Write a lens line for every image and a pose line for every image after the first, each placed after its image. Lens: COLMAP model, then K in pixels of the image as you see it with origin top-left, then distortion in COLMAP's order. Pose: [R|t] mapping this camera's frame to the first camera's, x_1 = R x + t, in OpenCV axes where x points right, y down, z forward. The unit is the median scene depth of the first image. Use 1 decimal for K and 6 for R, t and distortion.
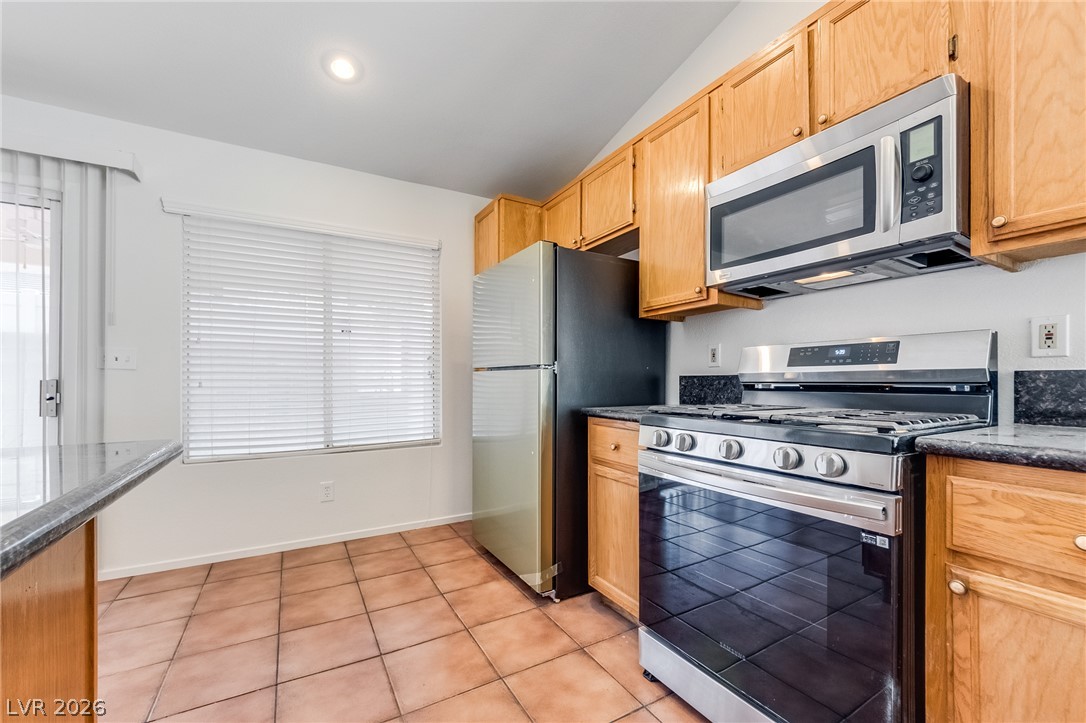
lens RADIAL K [[443.1, 0, 545.1], [0, 443.1, 382.3], [0, 0, 1]] dist [0.000093, -0.004439]
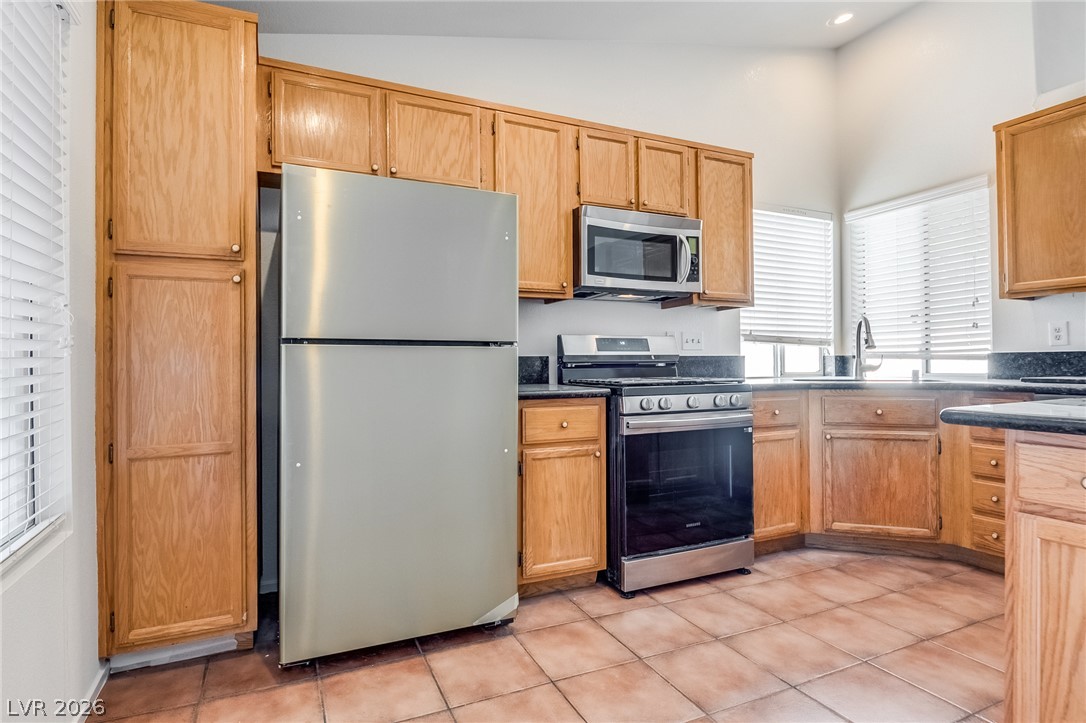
lens RADIAL K [[571.3, 0, 540.0], [0, 571.3, 360.2], [0, 0, 1]] dist [0.005097, -0.011148]
pose [[0.085980, 0.000750, 0.996297, -1.257426], [0.010294, 0.999946, -0.001641, -0.004995], [-0.996244, 0.010397, 0.085968, 0.993565]]
